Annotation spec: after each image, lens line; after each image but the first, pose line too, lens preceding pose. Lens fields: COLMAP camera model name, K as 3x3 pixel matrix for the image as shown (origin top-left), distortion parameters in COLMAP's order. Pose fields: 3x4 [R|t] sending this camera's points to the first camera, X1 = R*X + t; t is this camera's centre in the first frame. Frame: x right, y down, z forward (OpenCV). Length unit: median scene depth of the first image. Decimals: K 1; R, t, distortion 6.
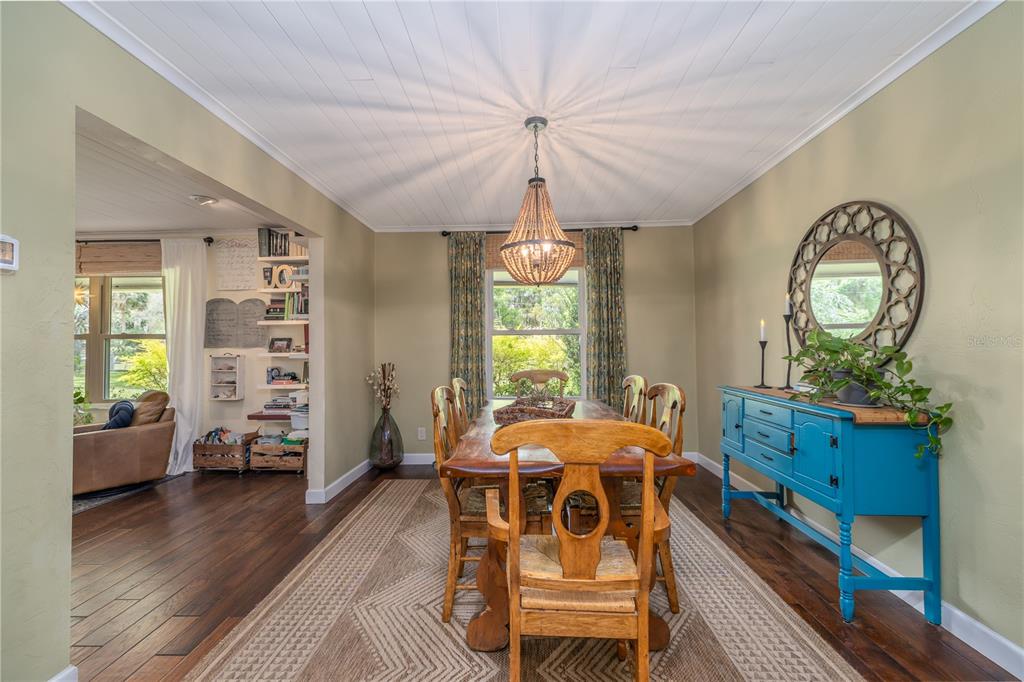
lens RADIAL K [[428.2, 0, 494.4], [0, 428.2, 347.0], [0, 0, 1]] dist [0.013195, 0.000068]
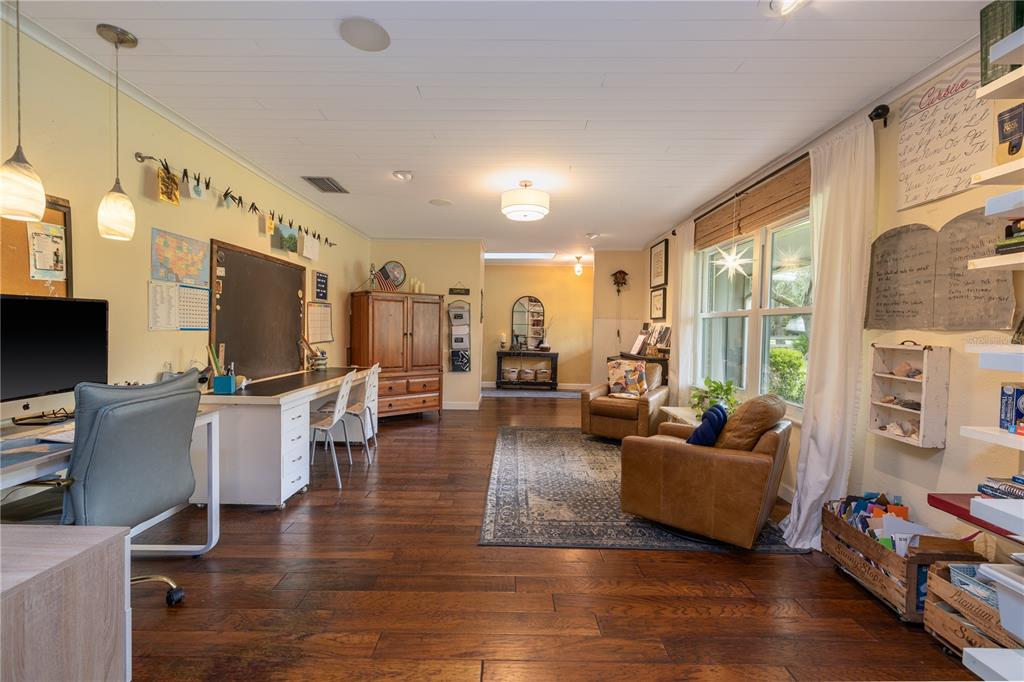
lens RADIAL K [[428.1, 0, 512.0], [0, 428.1, 335.3], [0, 0, 1]] dist [0.001618, 0.000132]
pose [[0.053742, 0.025973, -0.998217, -0.193763], [-0.017667, 0.999530, 0.025056, 0.004528], [0.998399, 0.016289, 0.054176, 0.587169]]
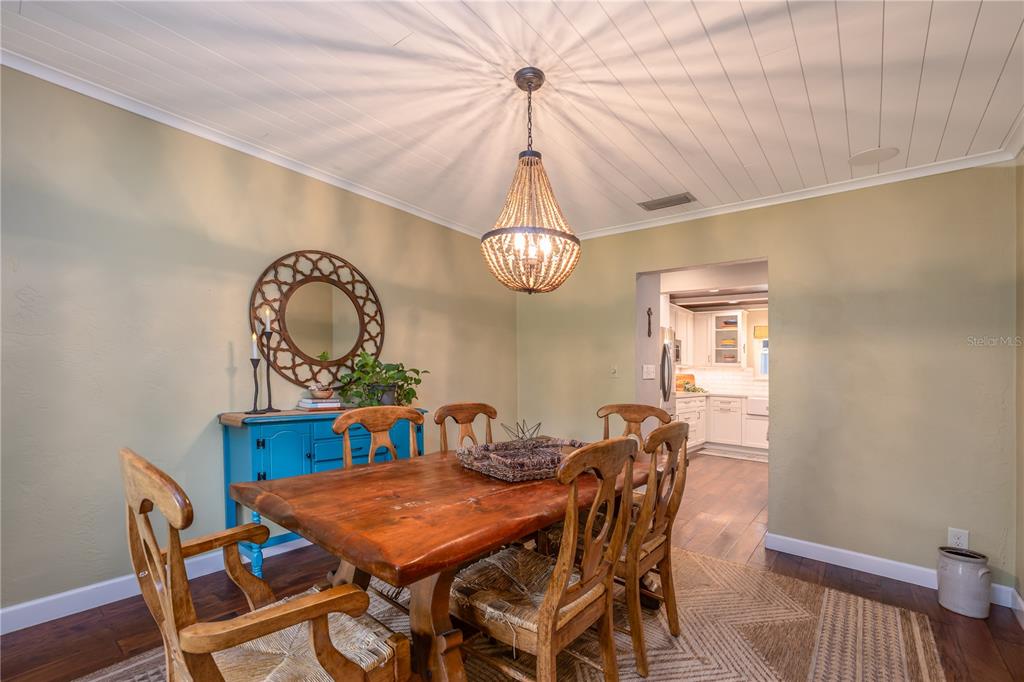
lens RADIAL K [[428.2, 0, 494.4], [0, 428.2, 347.0], [0, 0, 1]] dist [0.013195, 0.000068]
pose [[-0.793985, 0.014690, 0.607760, -0.279406], [-0.023373, 0.998231, -0.054662, -0.002300], [-0.607488, -0.057606, -0.792238, 1.449896]]
